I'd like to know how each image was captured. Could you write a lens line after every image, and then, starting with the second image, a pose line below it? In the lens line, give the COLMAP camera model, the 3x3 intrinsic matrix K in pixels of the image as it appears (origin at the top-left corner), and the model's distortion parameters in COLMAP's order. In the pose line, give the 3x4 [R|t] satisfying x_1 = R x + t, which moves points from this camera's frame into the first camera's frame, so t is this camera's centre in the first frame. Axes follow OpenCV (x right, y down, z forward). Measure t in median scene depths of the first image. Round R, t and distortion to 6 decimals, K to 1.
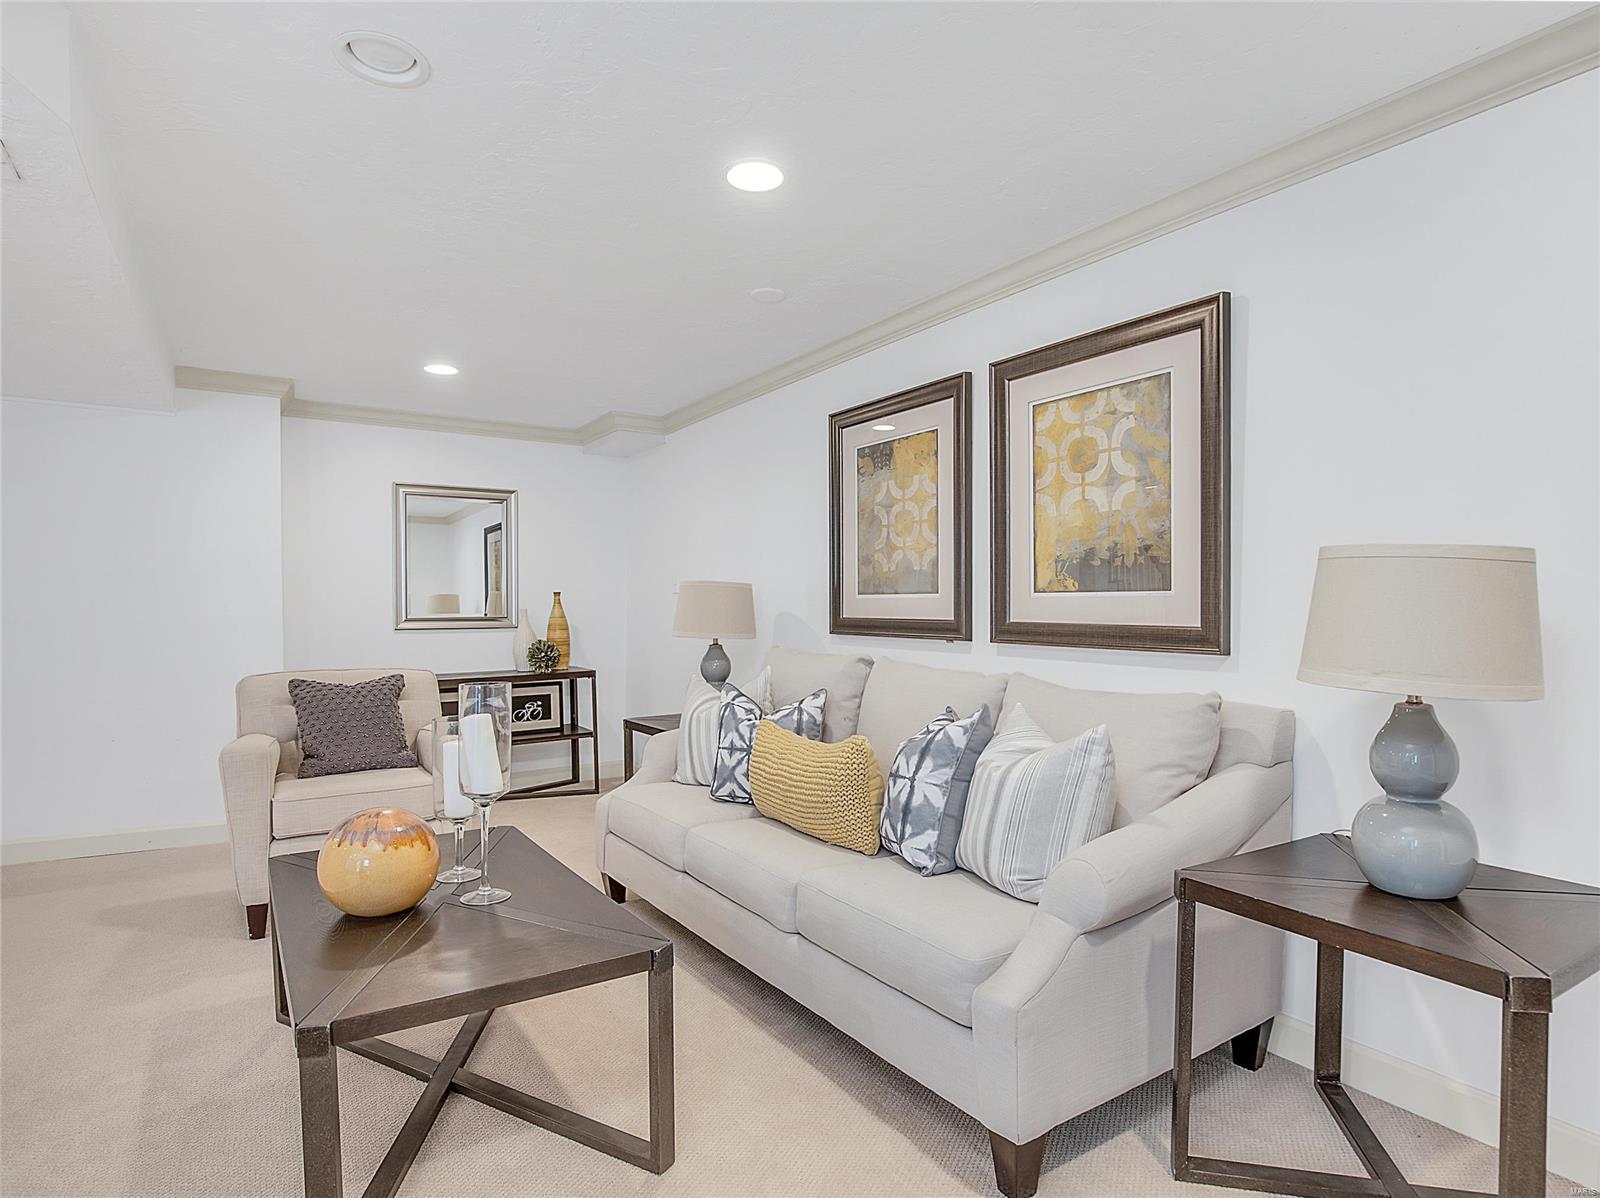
lens RADIAL K [[889.5, 0, 798.9], [0, 889.5, 609.6], [0, 0, 1]] dist [0.000546, 0.000066]
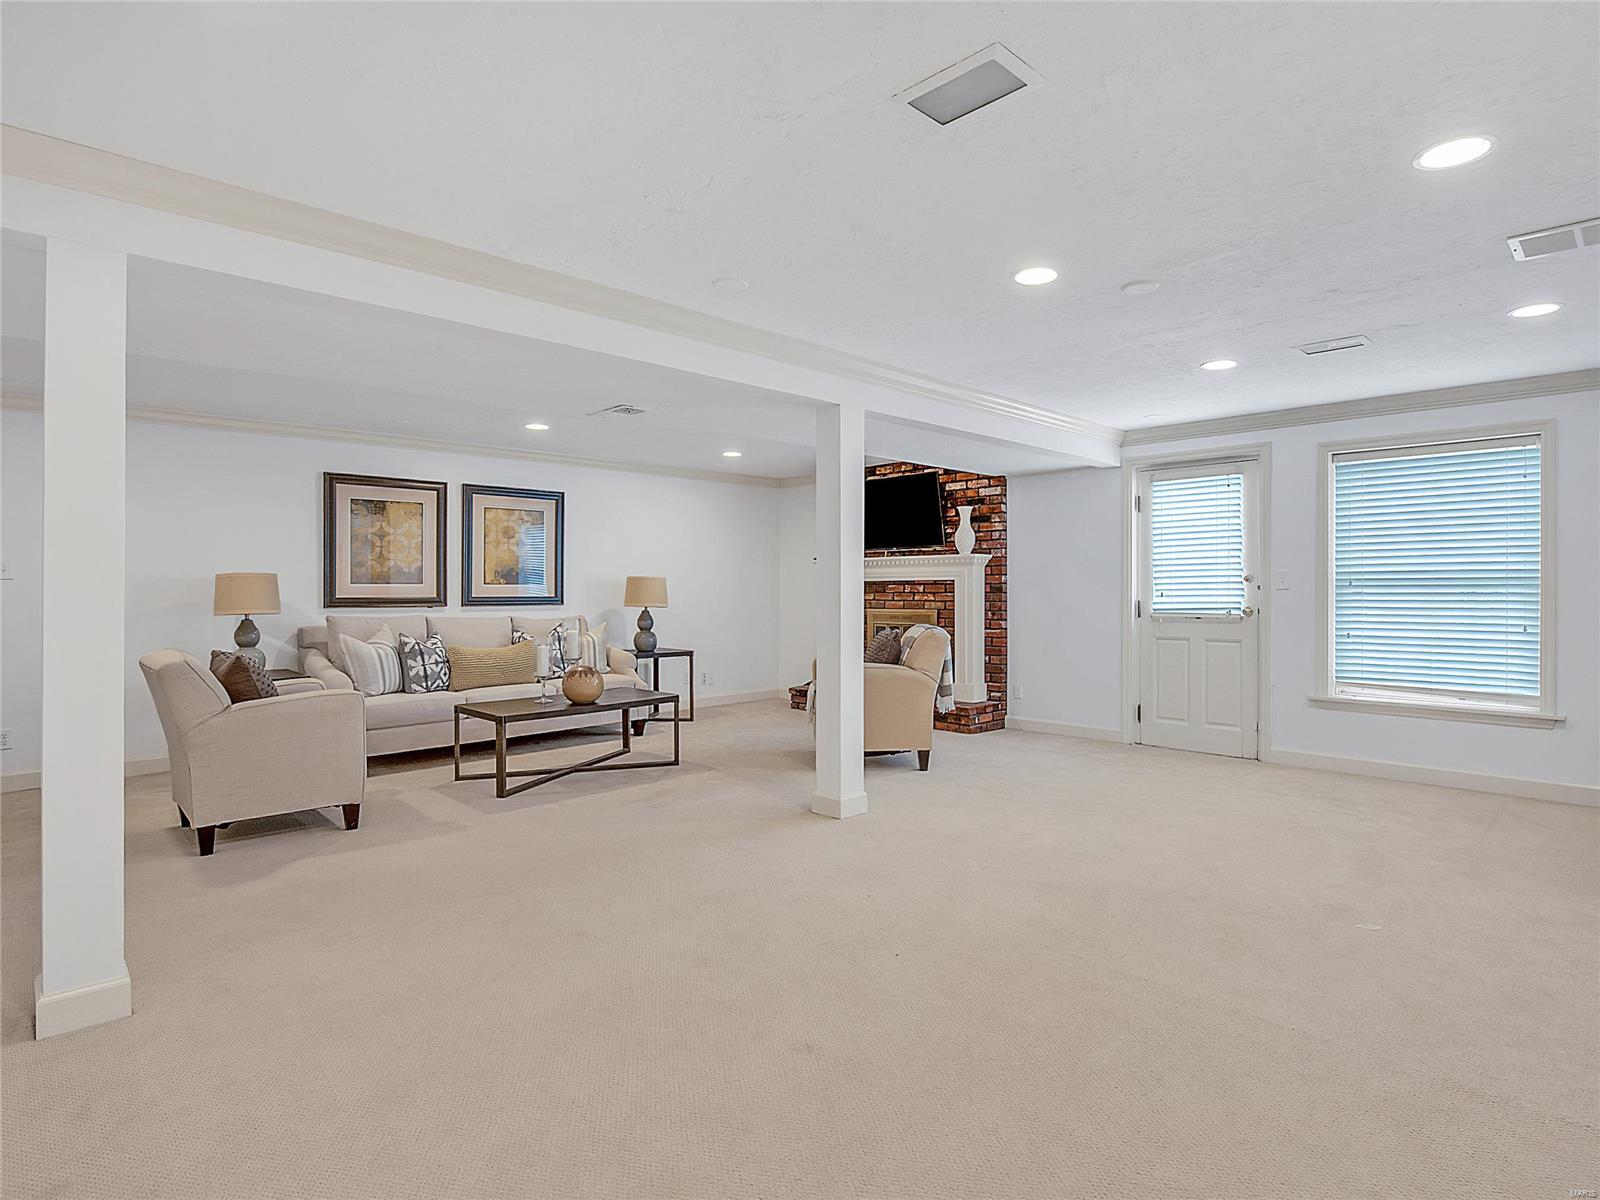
lens RADIAL K [[833.1, 0, 797.0], [0, 833.1, 578.0], [0, 0, 1]] dist [-0.021982, -0.000405]
pose [[-0.188475, 0.013365, 0.981987, -1.909546], [0.009290, 0.999887, -0.011825, -0.001750], [-0.982034, 0.006894, -0.188578, 0.532706]]
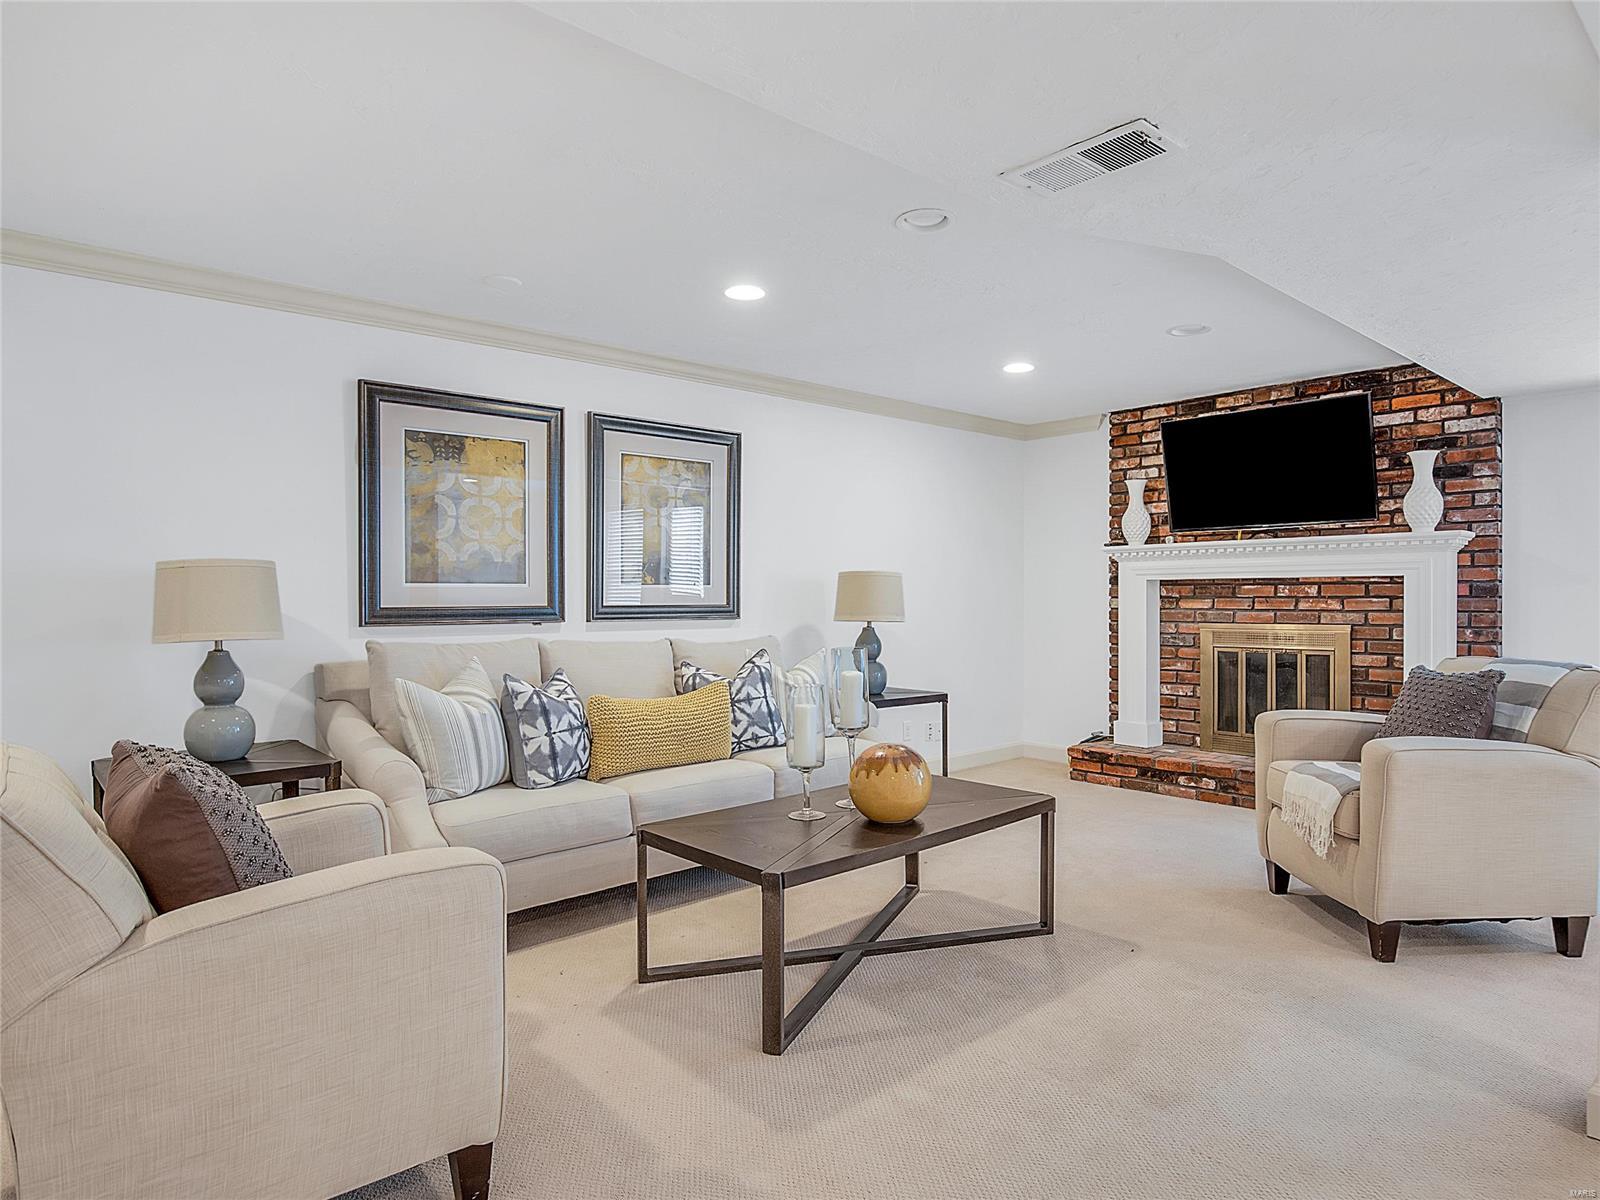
lens RADIAL K [[935.8, 0, 815.6], [0, 935.8, 589.8], [0, 0, 1]] dist [-0.015325, -0.002834]
pose [[-0.152200, 0.007727, 0.988319, -1.142554], [0.011244, 0.999918, -0.006086, 0.002016], [-0.988286, 0.010186, -0.152275, 0.832117]]
